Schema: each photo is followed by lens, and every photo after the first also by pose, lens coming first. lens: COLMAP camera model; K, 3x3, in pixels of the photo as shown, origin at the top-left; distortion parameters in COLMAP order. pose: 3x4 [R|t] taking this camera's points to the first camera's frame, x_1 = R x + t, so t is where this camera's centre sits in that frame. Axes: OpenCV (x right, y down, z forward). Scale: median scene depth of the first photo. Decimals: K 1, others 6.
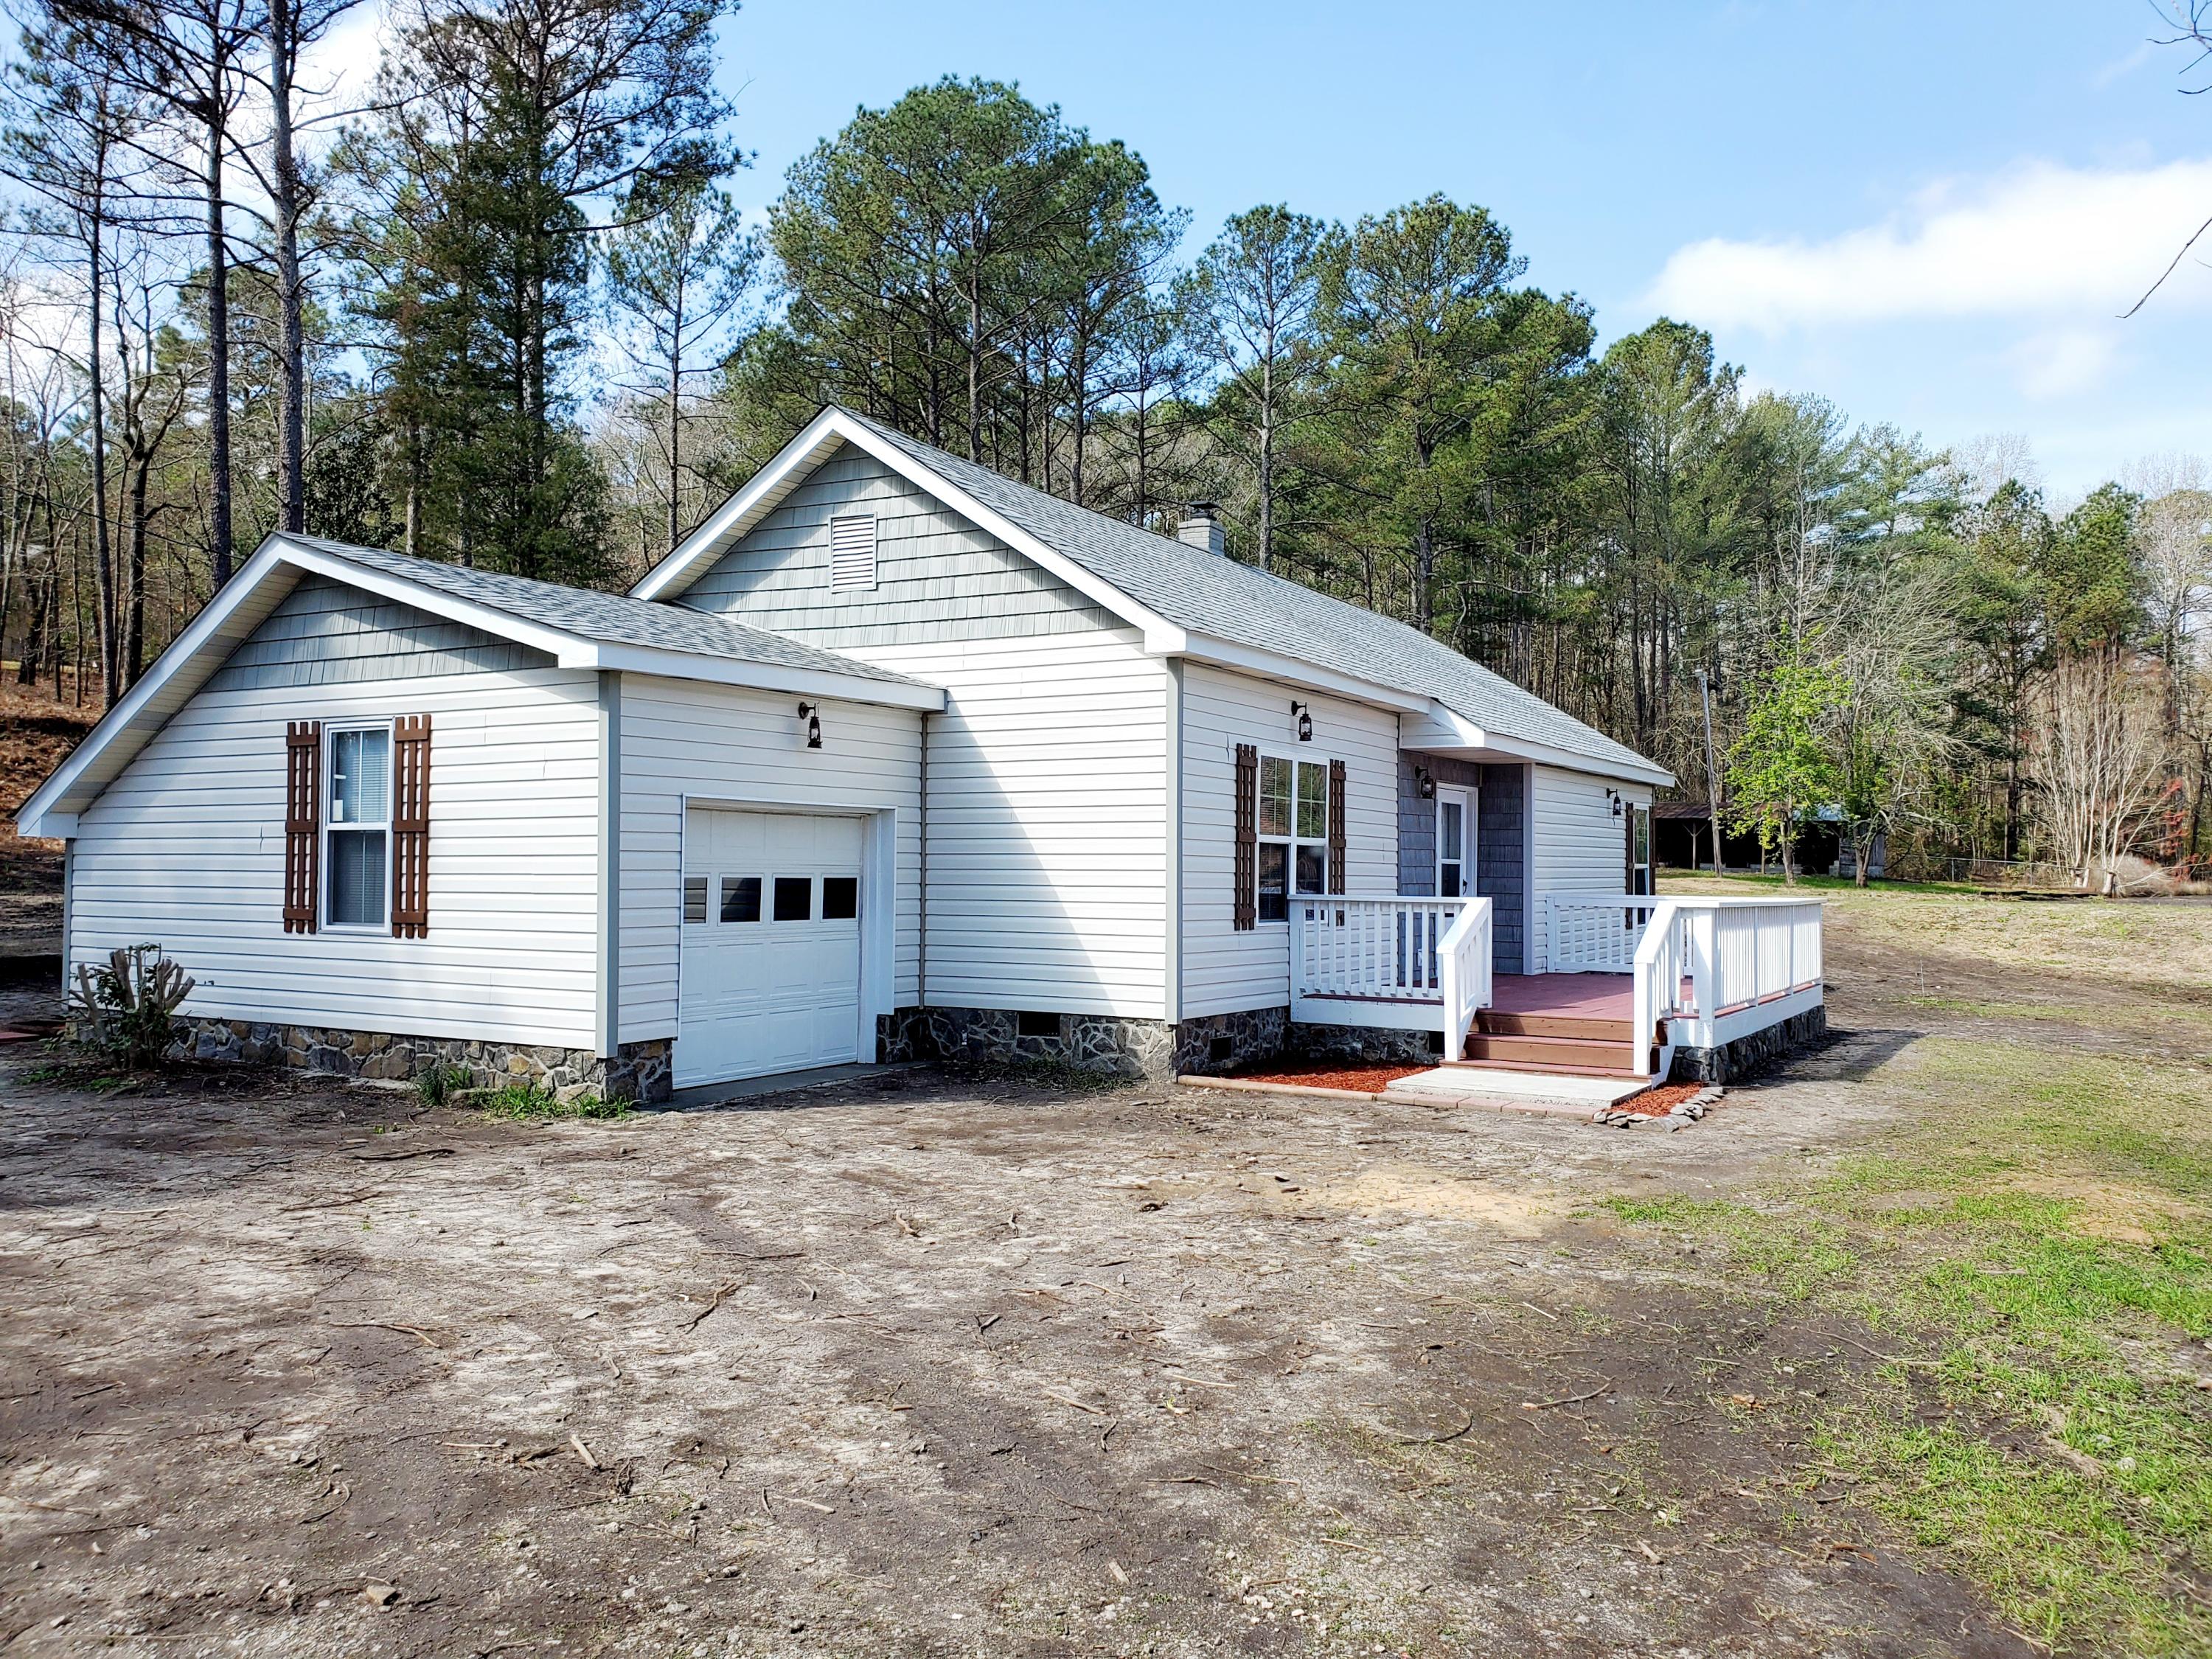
lens RADIAL K [[1733.0, 0, 1104.1], [0, 1733.0, 816.0], [0, 0, 1]] dist [0.063037, -0.006721]
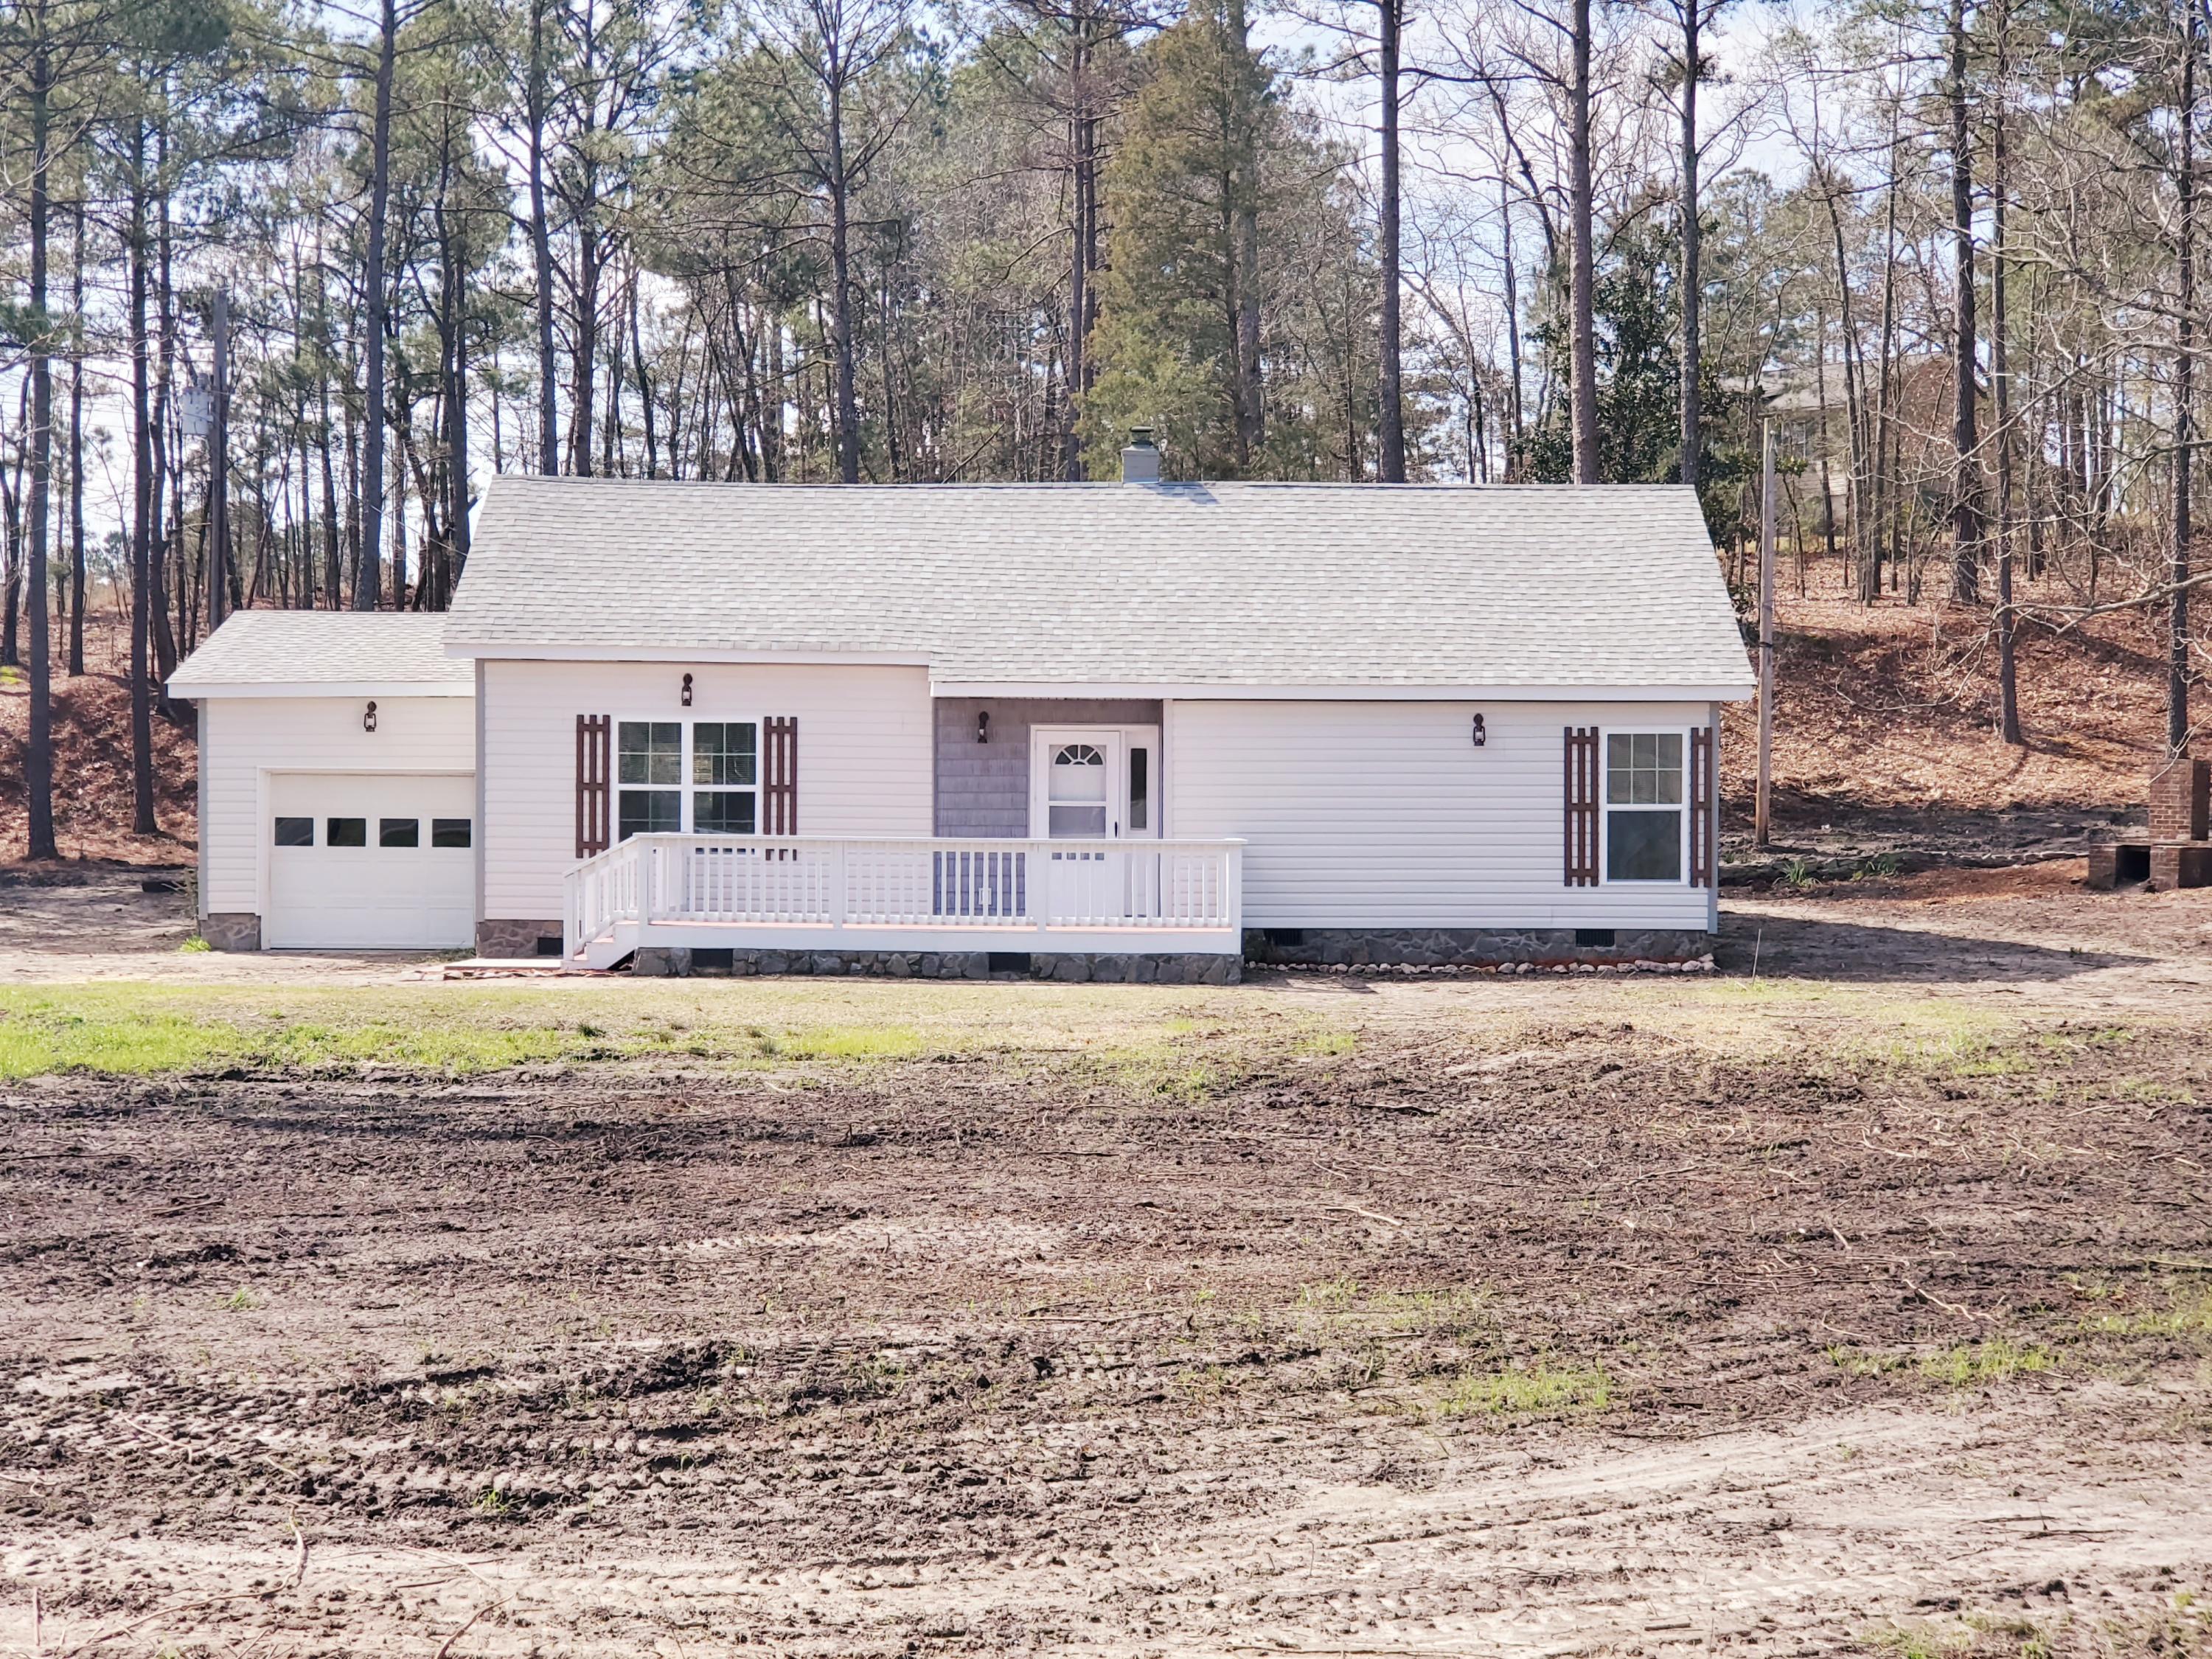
lens RADIAL K [[3397.6, 0, 1106.0], [0, 3397.6, 829.5], [0, 0, 1]] dist [0.166721, 0.007326]
pose [[0.506507, -0.001725, -0.862234, 2.350936], [0.025699, 0.999584, 0.013097, 0.019904], [0.861853, -0.028792, 0.506341, 0.036263]]
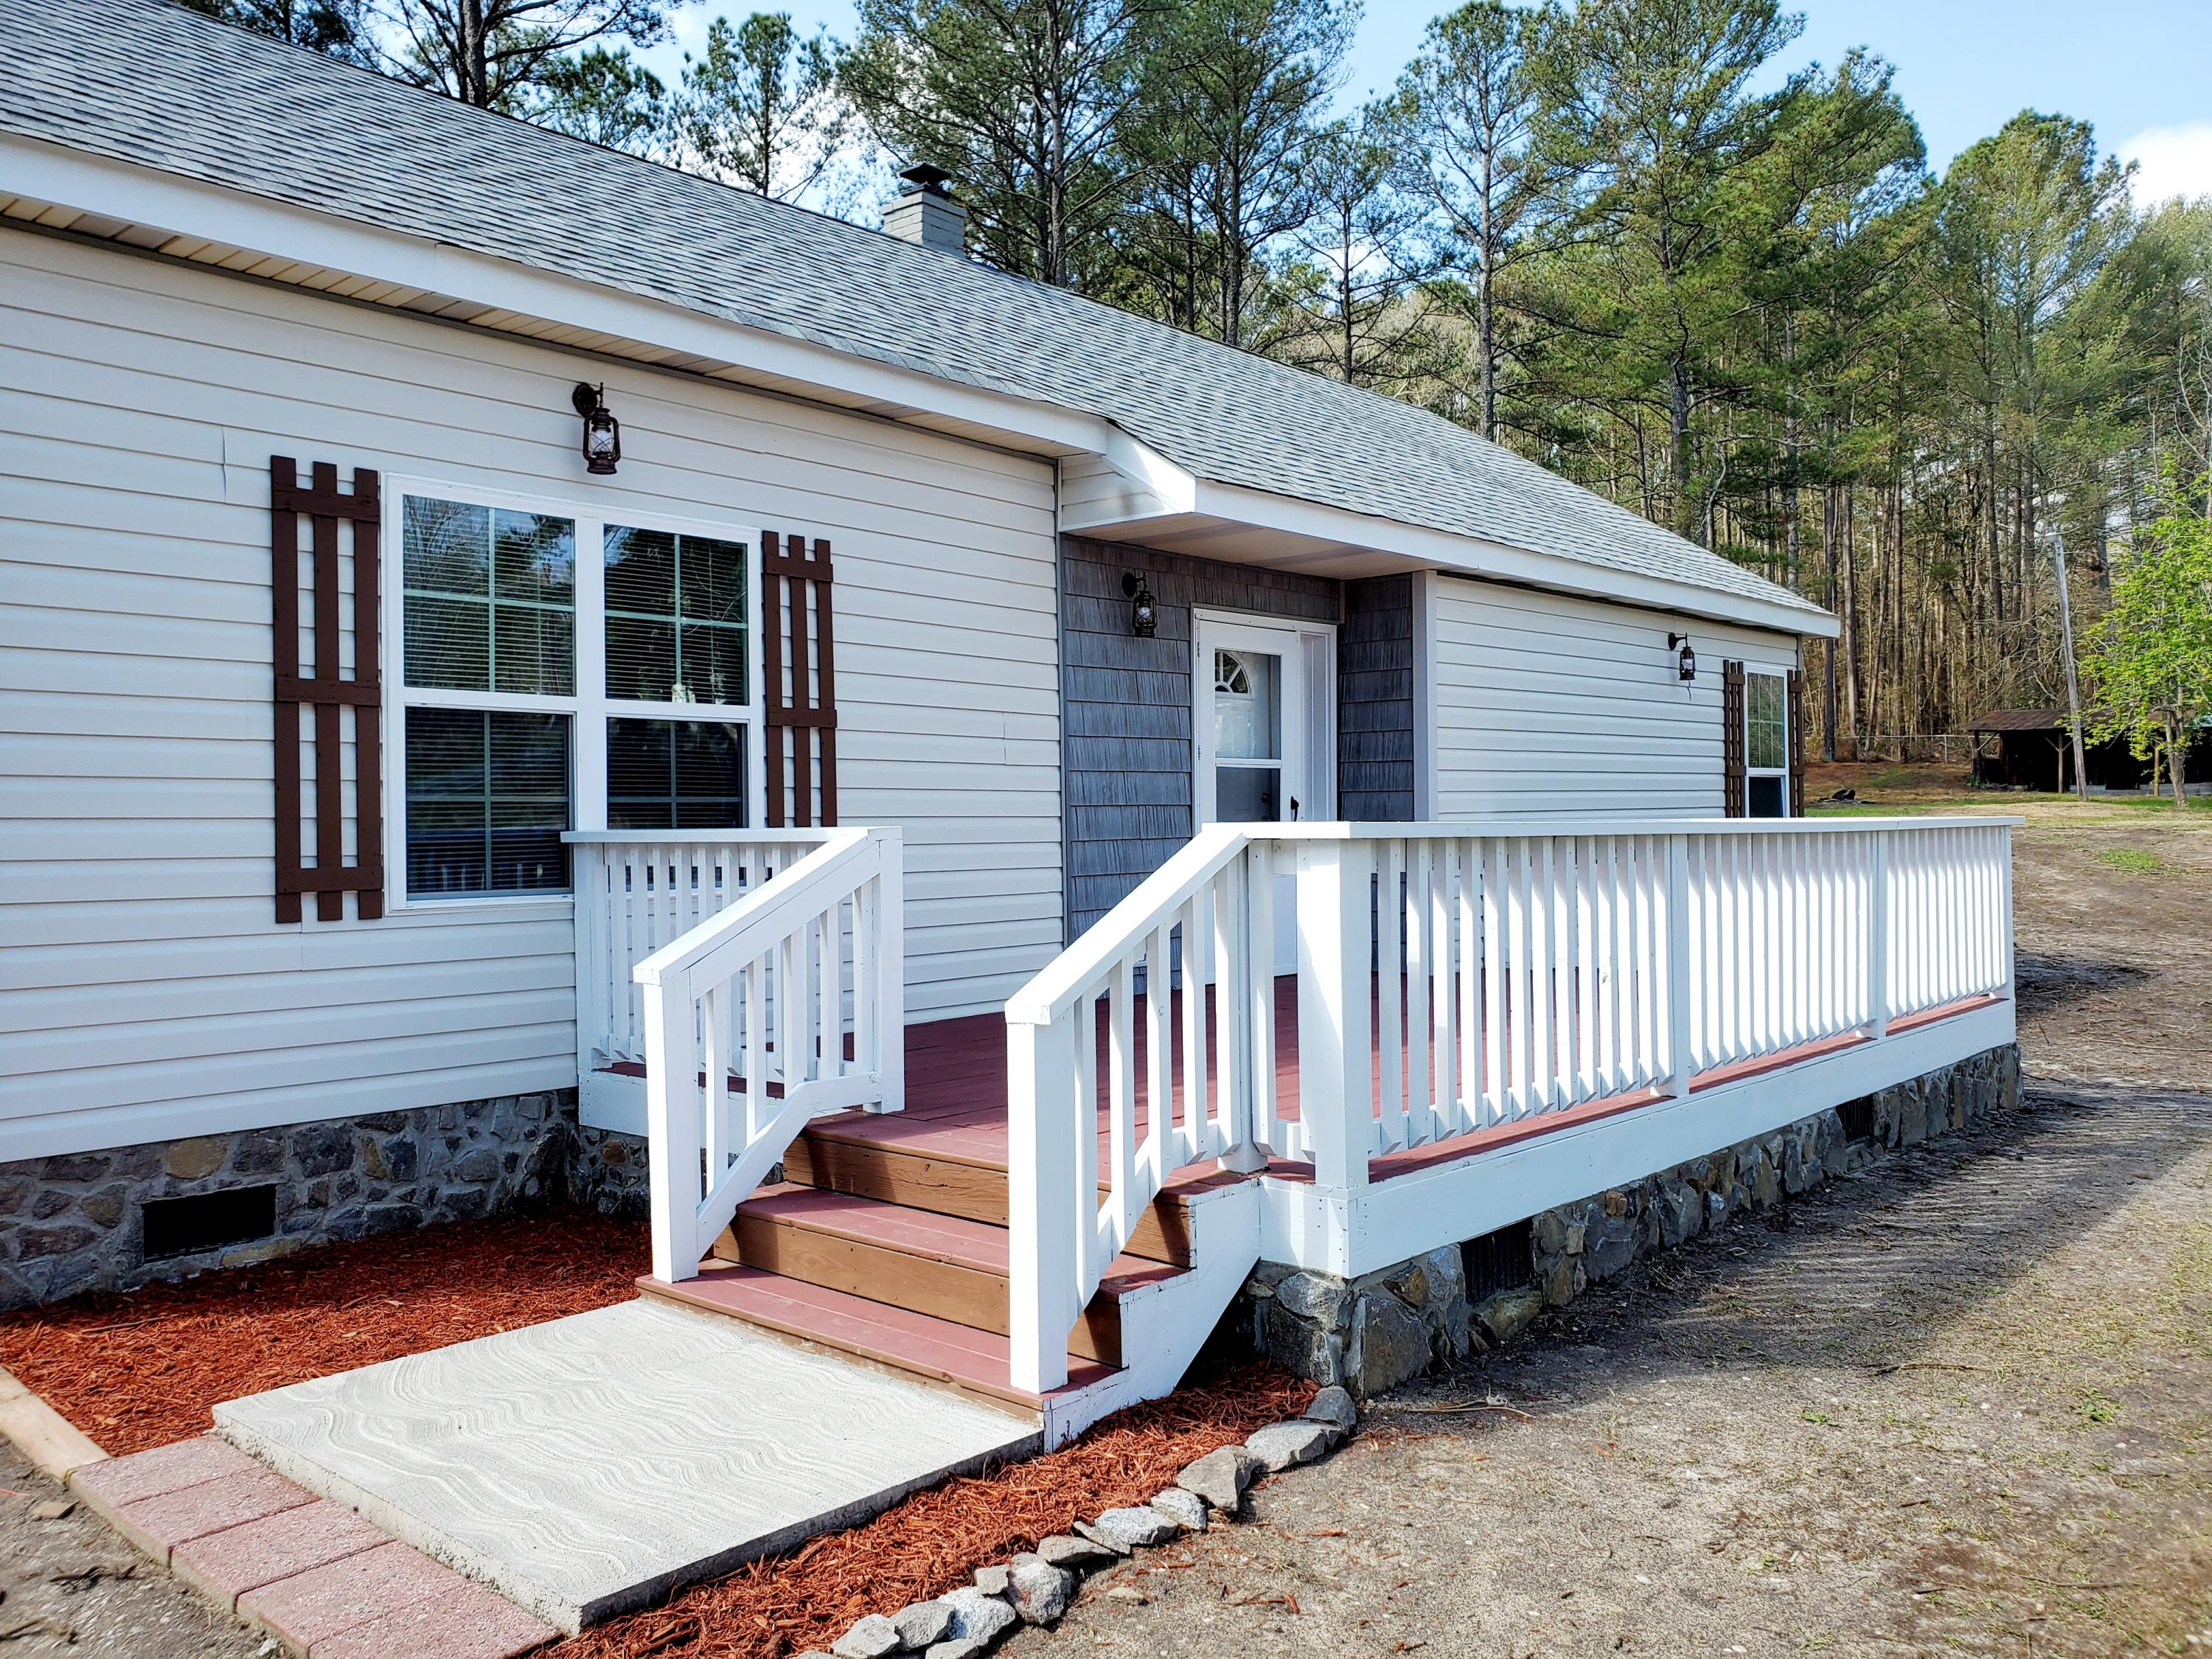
lens RADIAL K [[1733.0, 0, 1104.1], [0, 1733.0, 816.0], [0, 0, 1]] dist [0.063037, -0.006721]
pose [[0.980156, -0.022725, -0.196920, 0.323937], [0.028493, 0.999242, 0.026510, 0.033898], [0.196169, -0.031595, 0.980061, 0.599046]]
